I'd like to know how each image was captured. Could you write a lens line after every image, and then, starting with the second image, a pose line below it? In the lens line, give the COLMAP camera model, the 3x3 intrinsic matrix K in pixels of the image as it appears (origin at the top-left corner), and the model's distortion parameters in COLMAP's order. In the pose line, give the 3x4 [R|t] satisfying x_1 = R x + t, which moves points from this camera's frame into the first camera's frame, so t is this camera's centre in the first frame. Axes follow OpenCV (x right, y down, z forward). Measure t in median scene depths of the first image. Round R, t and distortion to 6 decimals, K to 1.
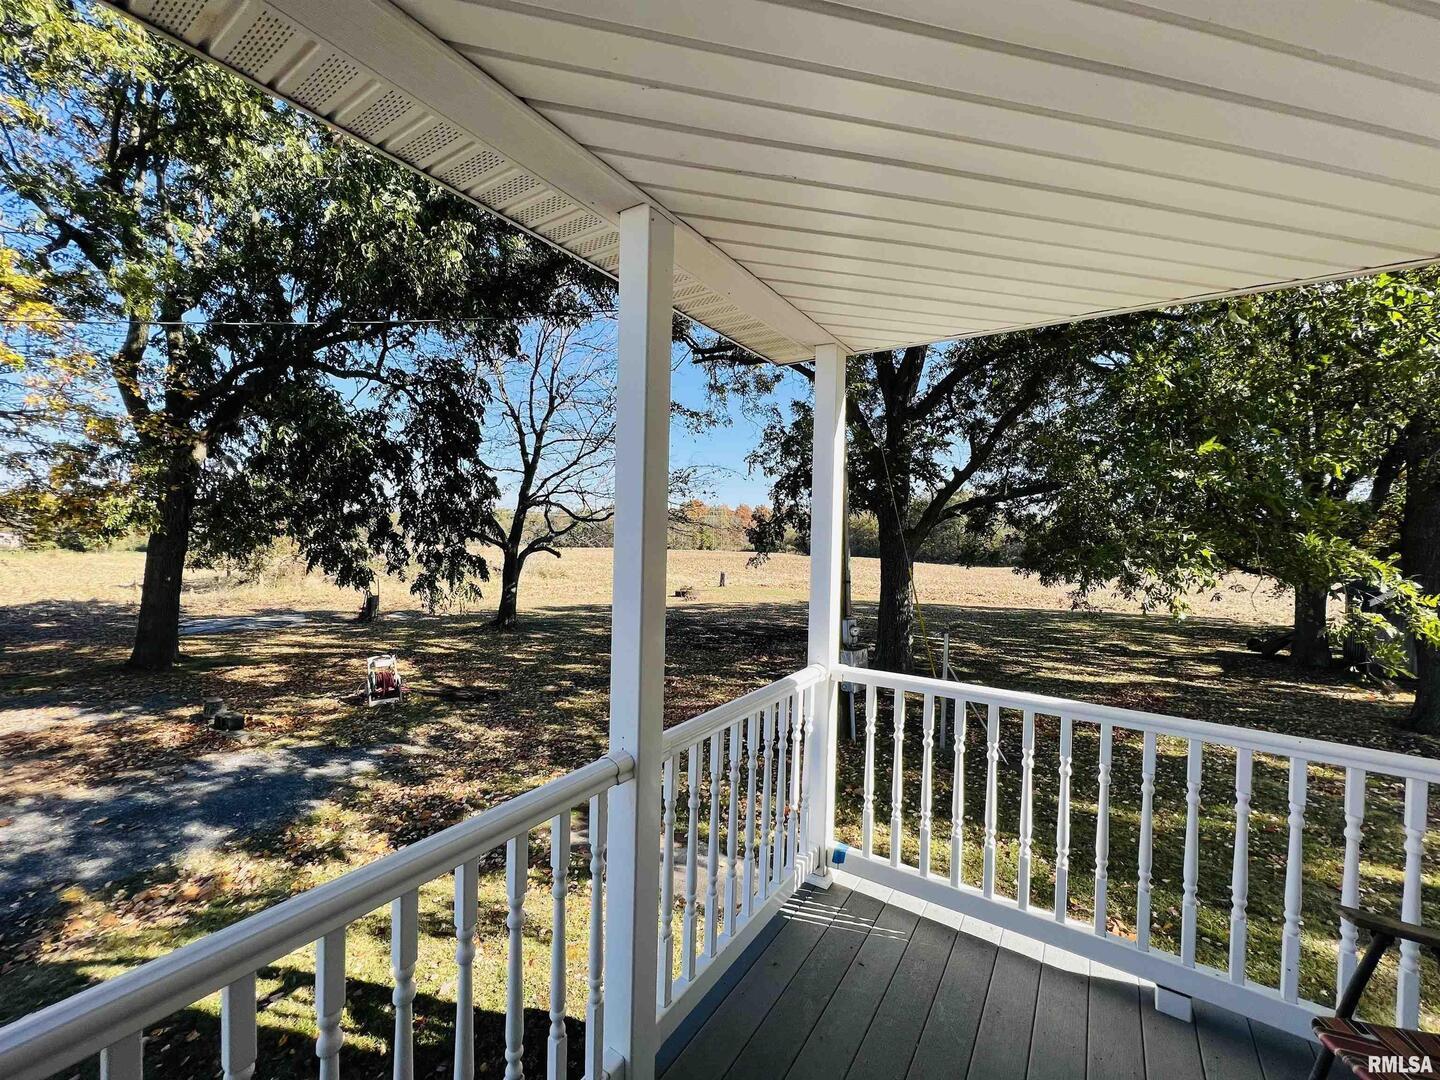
lens RADIAL K [[571.7, 0, 714.9], [0, 571.7, 537.4], [0, 0, 1]] dist [-0.000434, 0.000528]
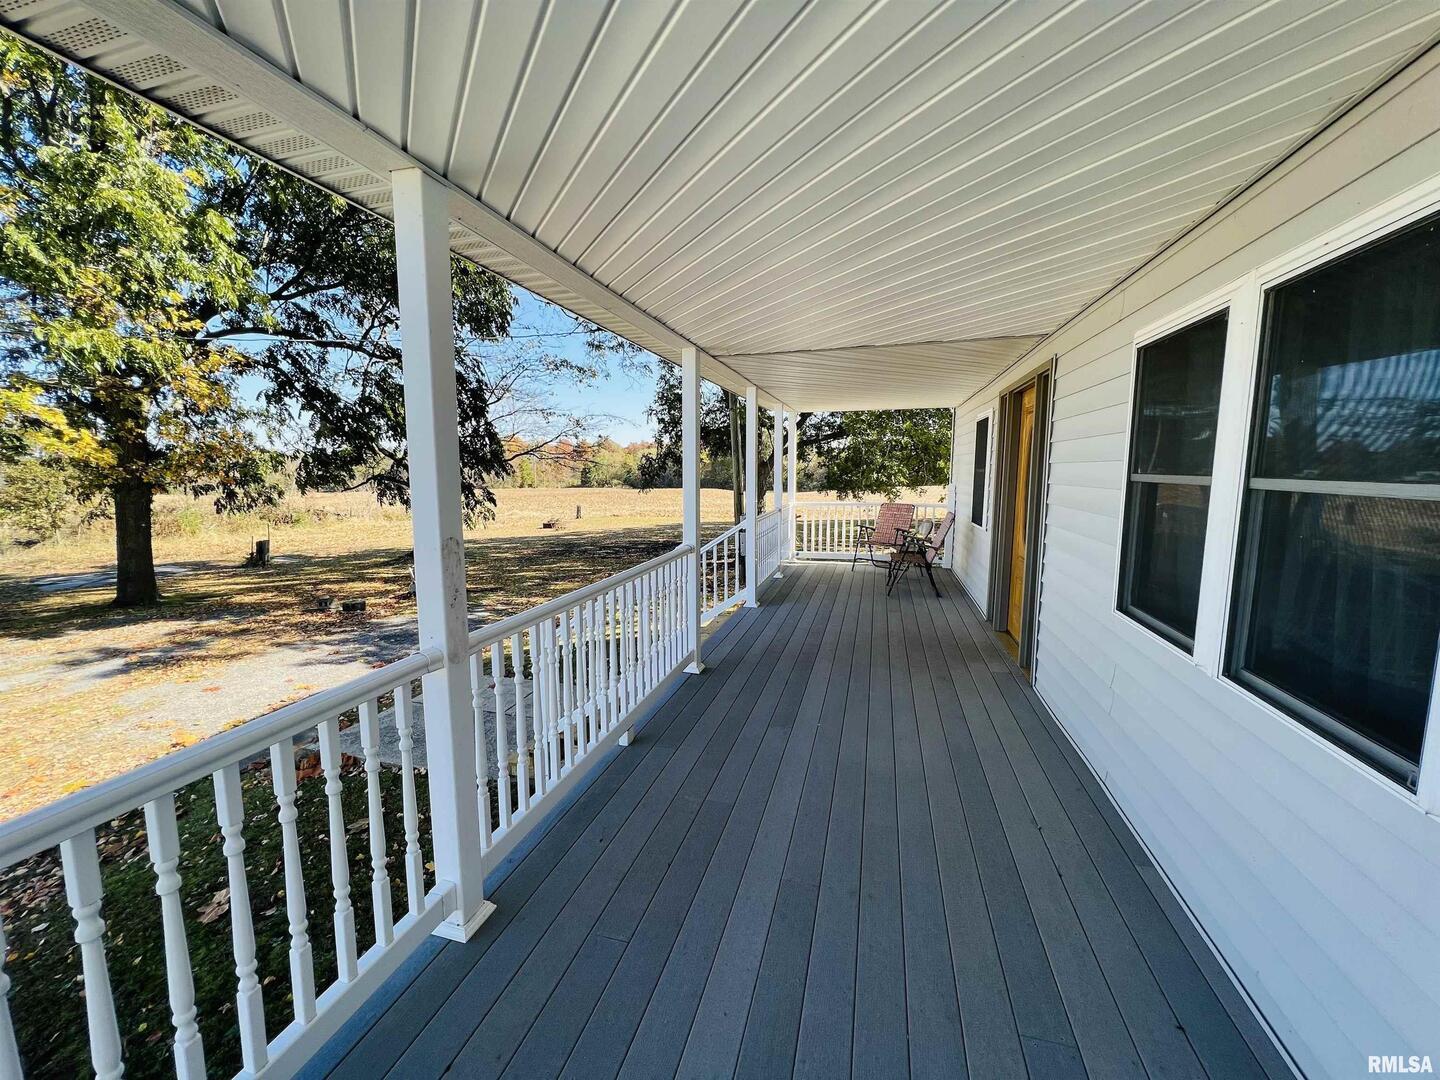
lens RADIAL K [[571.7, 0, 714.9], [0, 571.7, 537.4], [0, 0, 1]] dist [-0.000434, 0.000528]
pose [[0.950599, -0.066497, 0.303214, -0.145723], [0.031544, 0.992423, 0.118752, 0.000148], [-0.308813, -0.103321, 0.945494, -0.235675]]
